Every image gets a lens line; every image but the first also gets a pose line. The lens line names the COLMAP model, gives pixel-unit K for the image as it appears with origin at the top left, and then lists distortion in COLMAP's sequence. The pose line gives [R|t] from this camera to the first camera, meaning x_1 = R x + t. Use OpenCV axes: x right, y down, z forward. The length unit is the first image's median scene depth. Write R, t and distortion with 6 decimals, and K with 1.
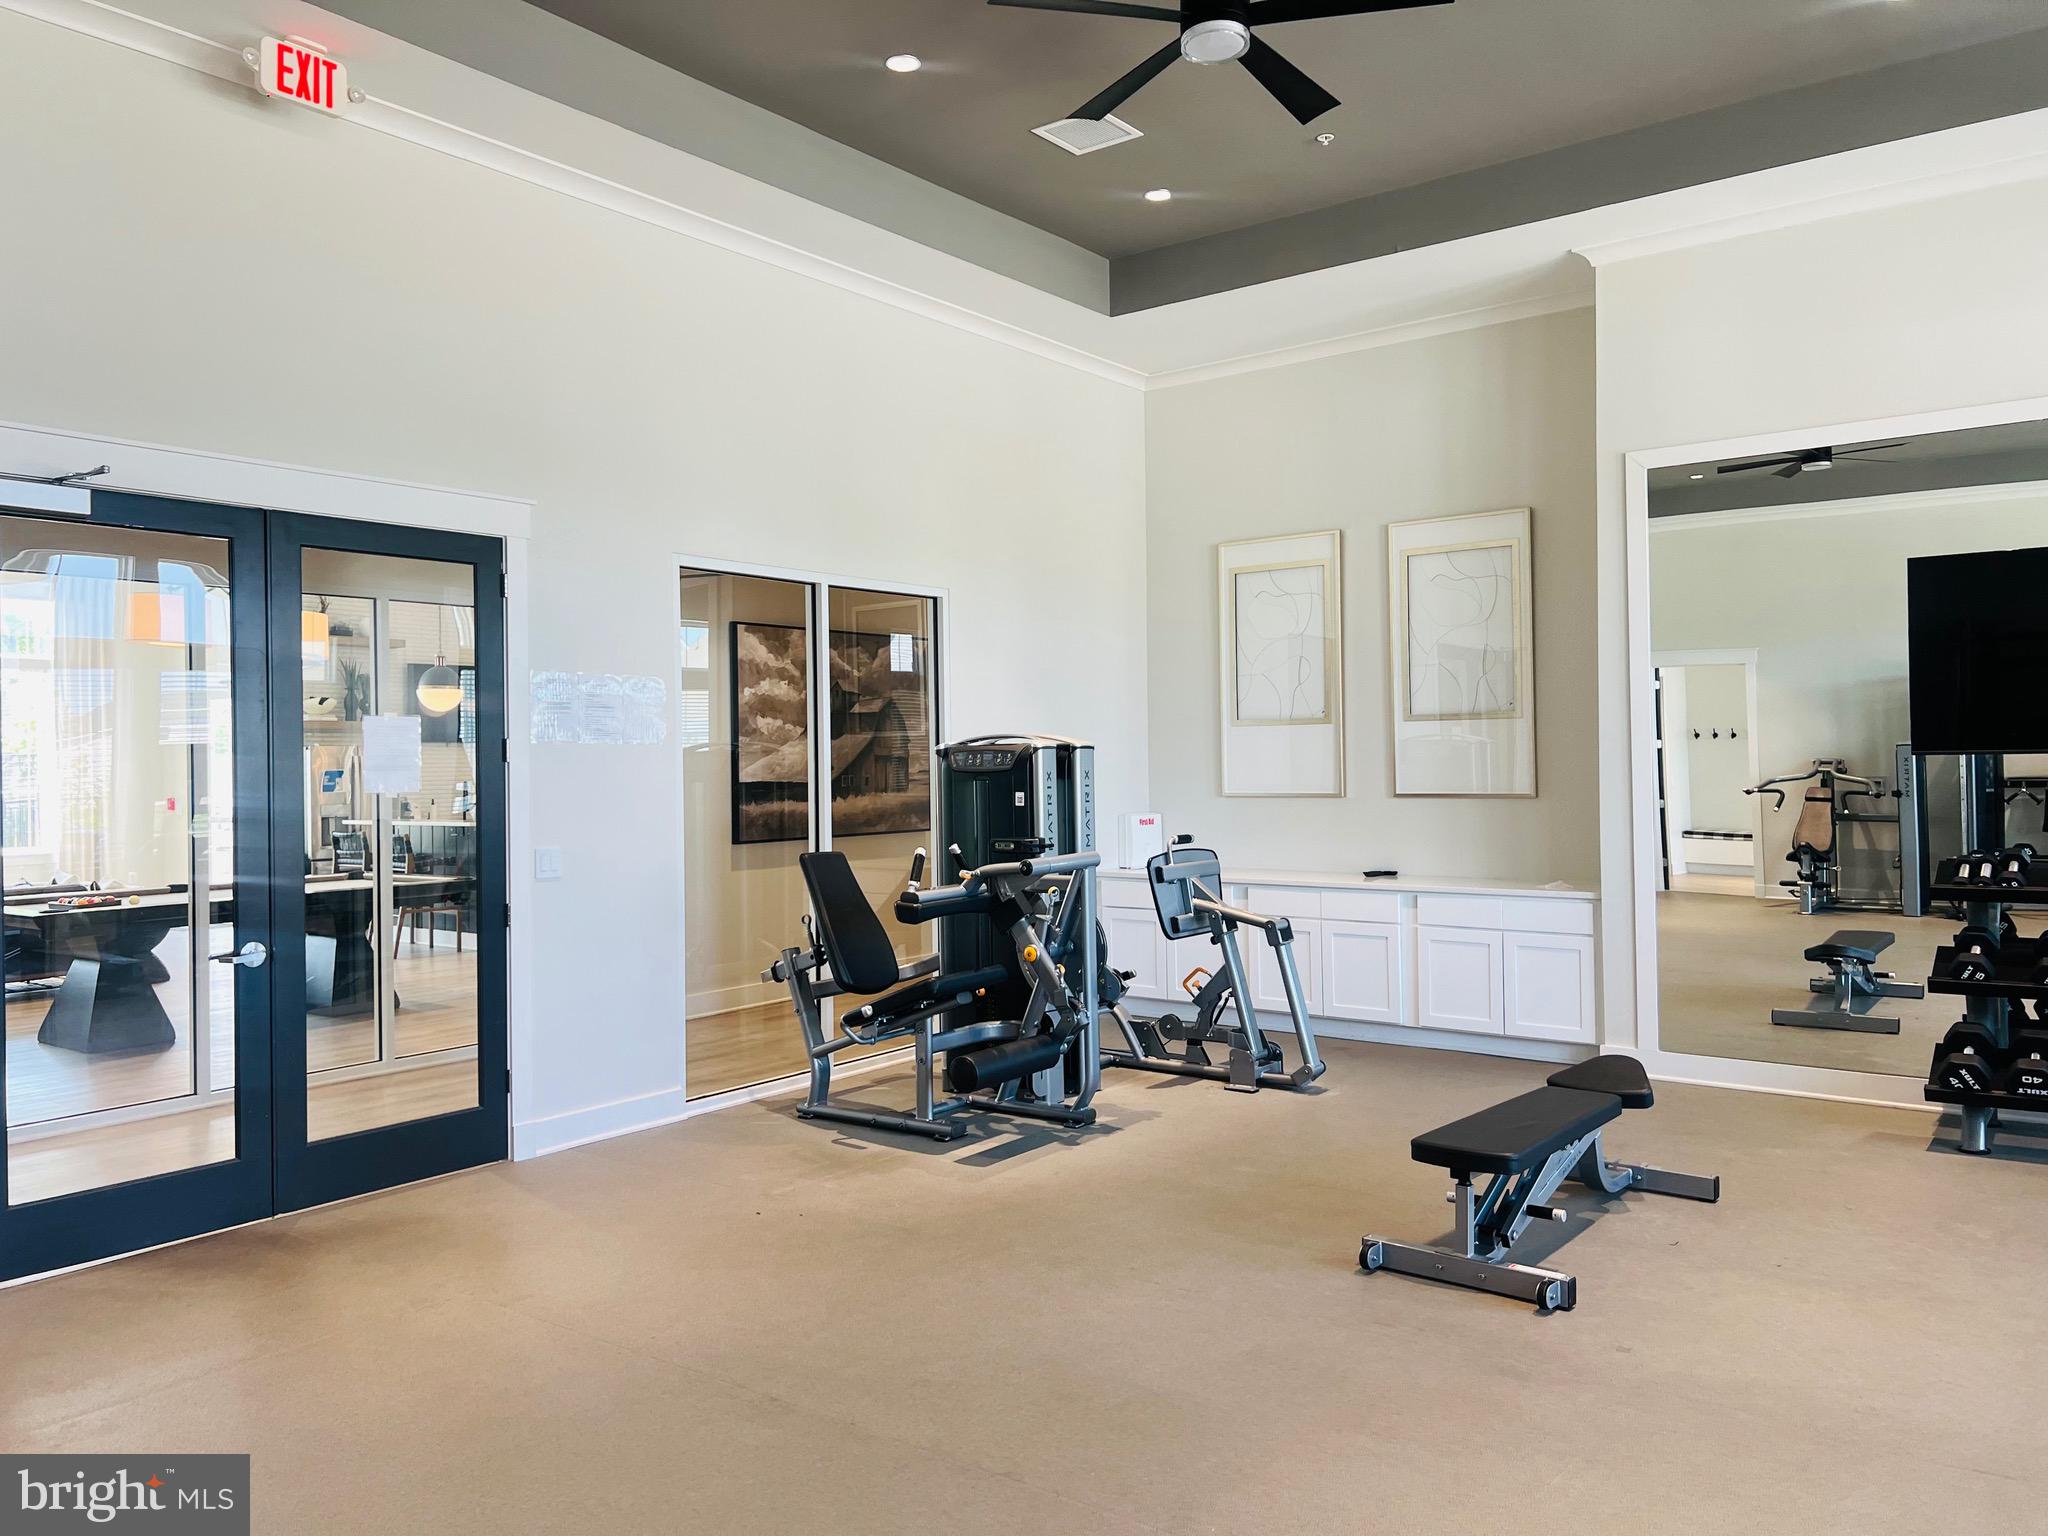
lens RADIAL K [[1526.9, 0, 1024.0], [0, 1526.9, 768.0], [0, 0, 1]] dist [0.041506, -0.066223]
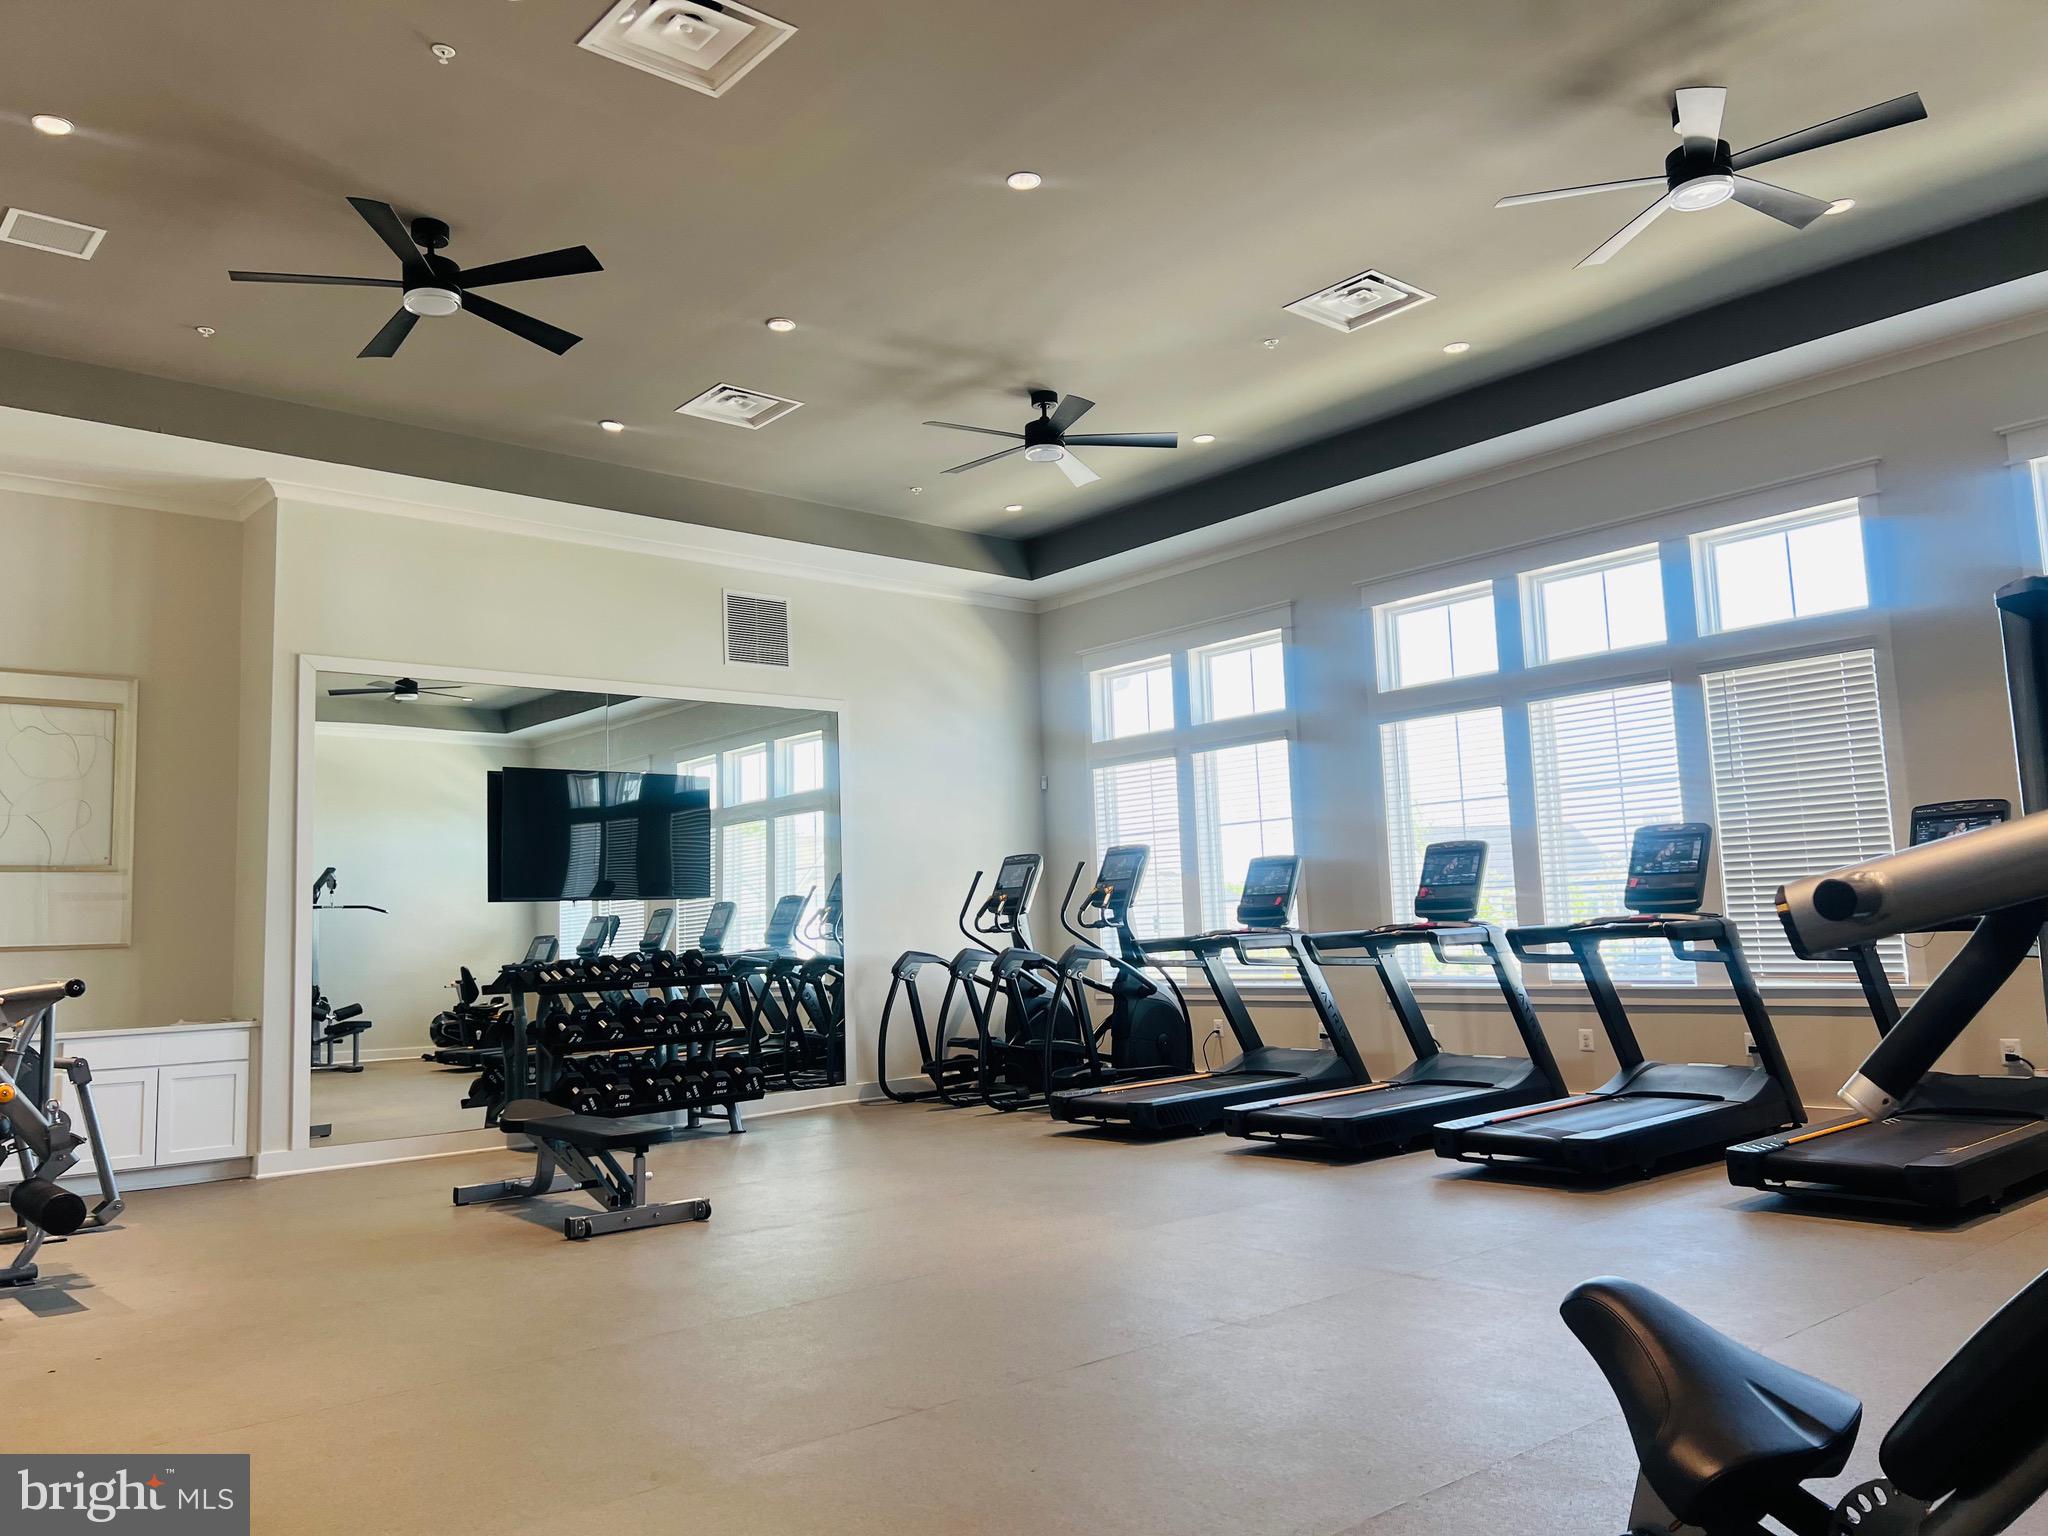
lens RADIAL K [[1526.9, 0, 1024.0], [0, 1526.9, 768.0], [0, 0, 1]] dist [0.041506, -0.066223]
pose [[0.169608, 0.123177, 0.977784, -0.683343], [0.040197, 0.990468, -0.131747, 0.068341], [-0.984692, 0.061649, 0.163040, 0.228126]]
